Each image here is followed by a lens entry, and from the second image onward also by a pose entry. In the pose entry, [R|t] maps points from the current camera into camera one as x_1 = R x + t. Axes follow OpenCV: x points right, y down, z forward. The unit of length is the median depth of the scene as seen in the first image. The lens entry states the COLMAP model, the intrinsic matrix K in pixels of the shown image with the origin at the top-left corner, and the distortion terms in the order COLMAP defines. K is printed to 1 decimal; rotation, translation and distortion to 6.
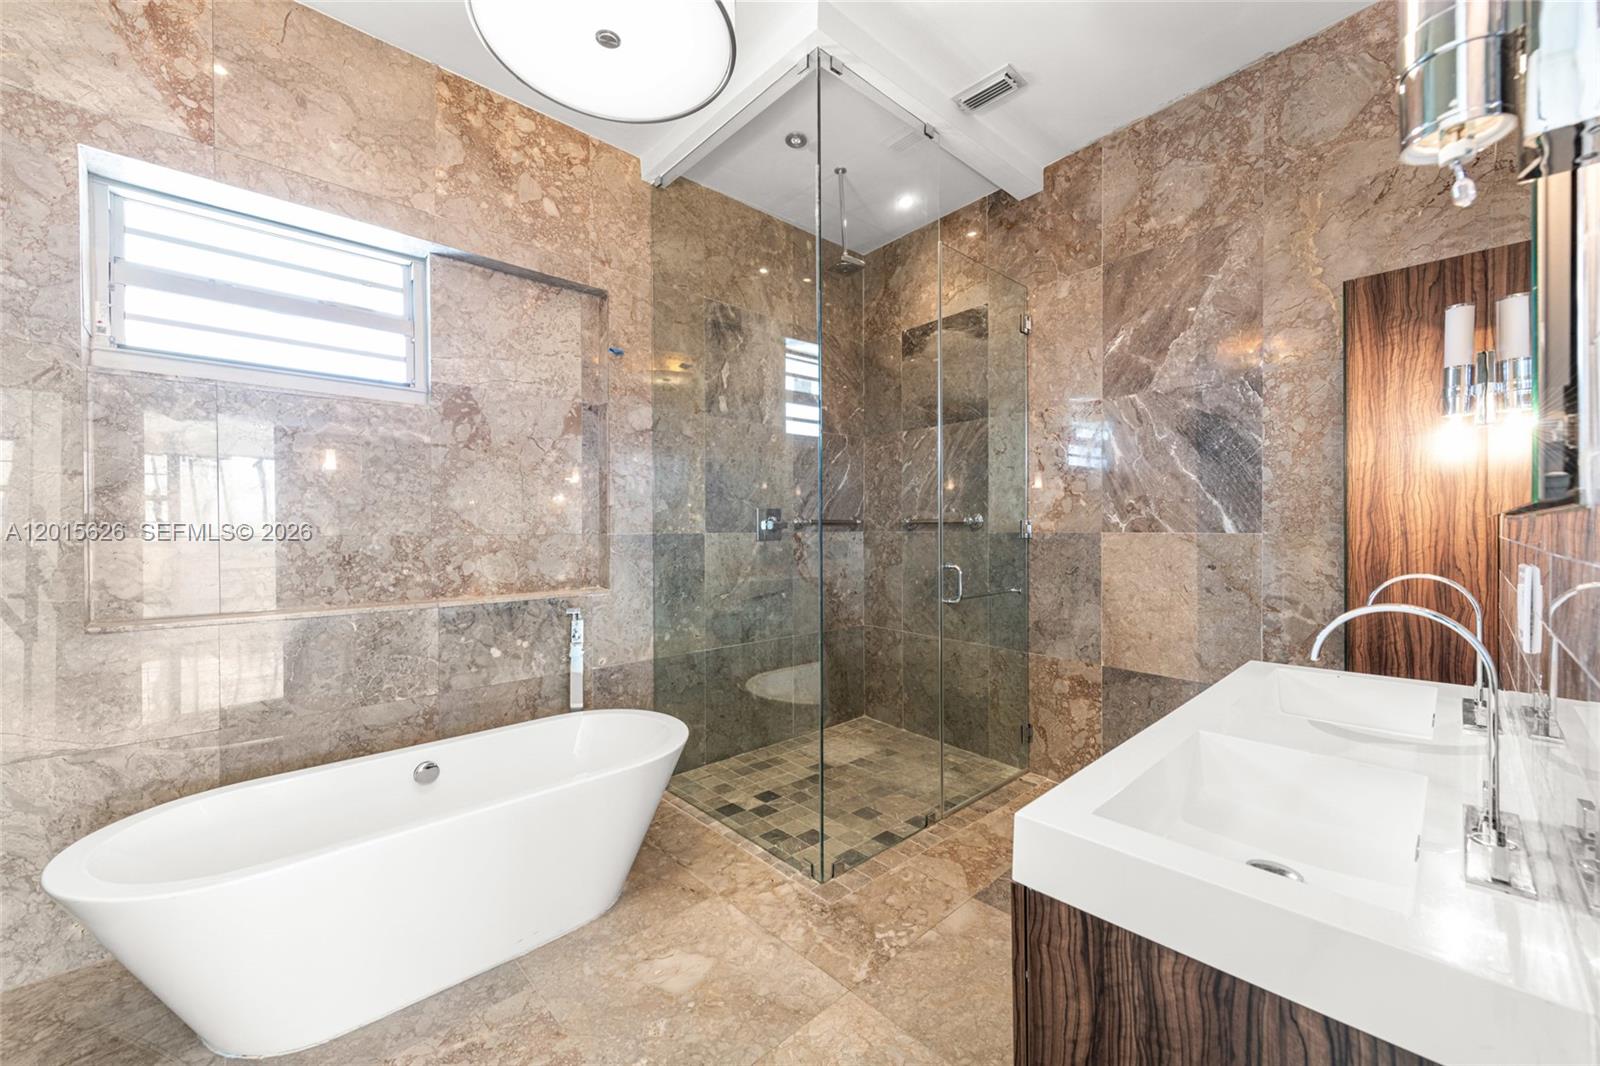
lens RADIAL K [[627.8, 0, 802.2], [0, 627.8, 530.2], [0, 0, 1]] dist [0.013409, 0.000374]
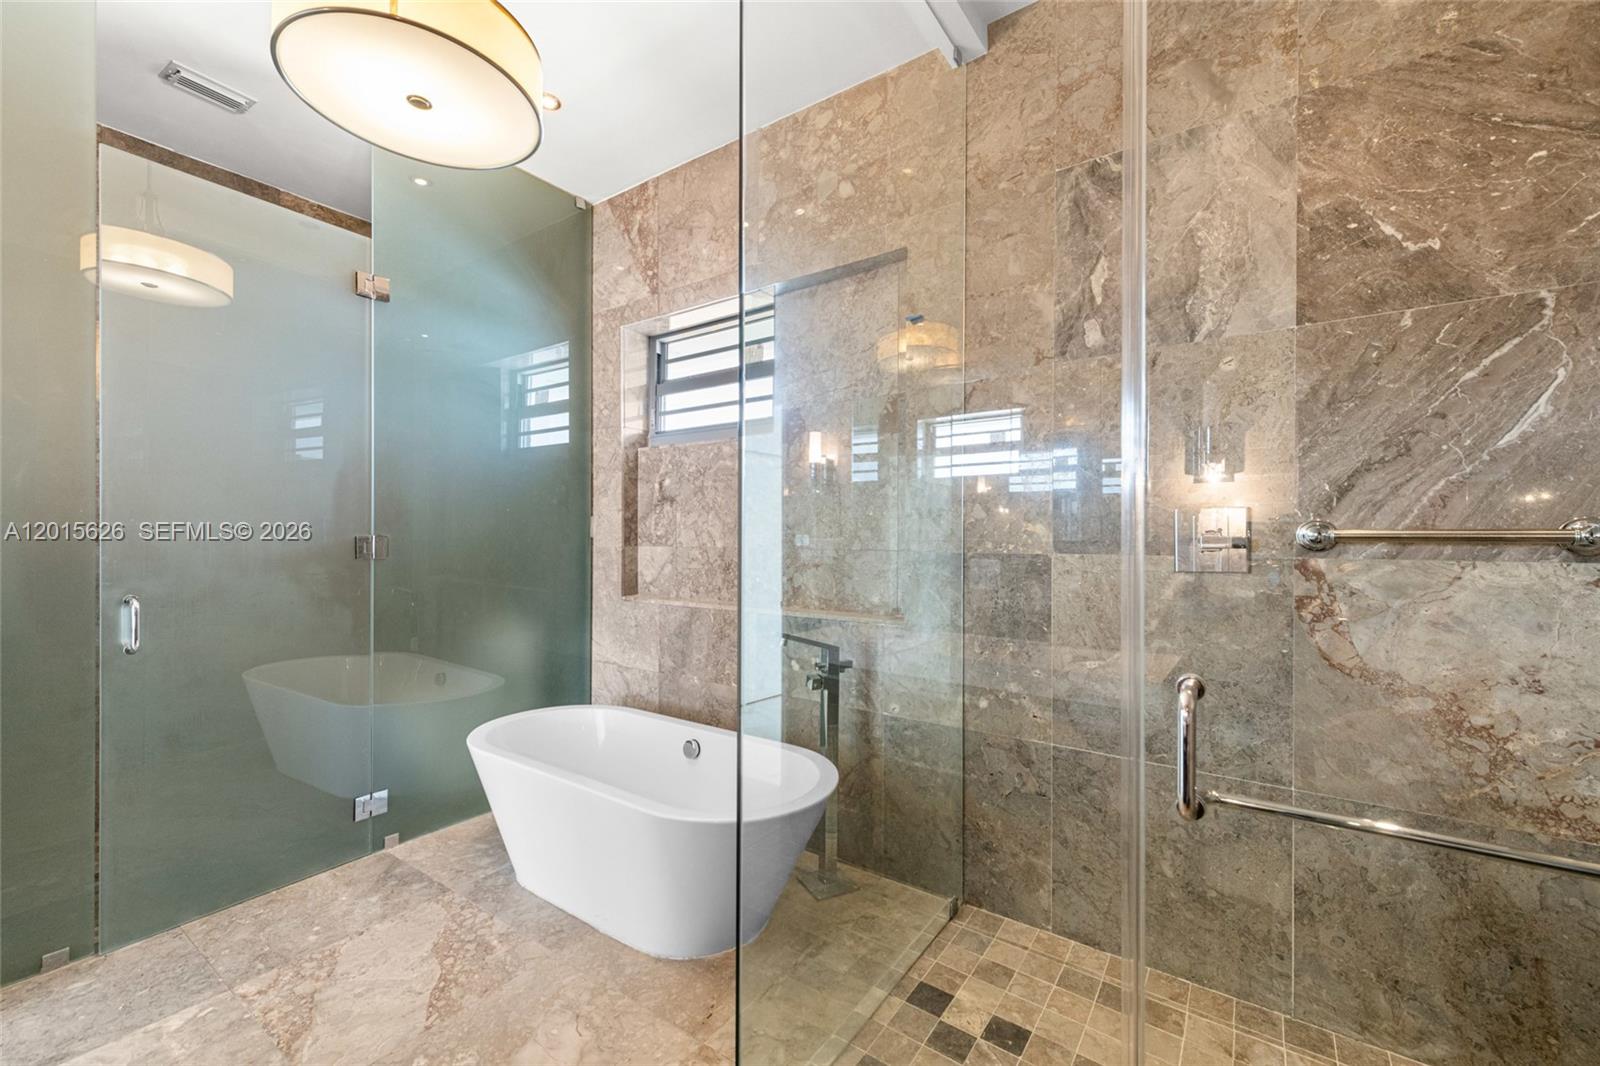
lens RADIAL K [[627.8, 0, 764.2], [0, 627.8, 537.9], [0, 0, 1]] dist [0.013409, 0.000374]
pose [[0.206726, 0.001050, -0.978398, 0.437265], [-0.010906, 0.999940, -0.001231, -0.008028], [0.978338, 0.010925, 0.206725, 0.664611]]
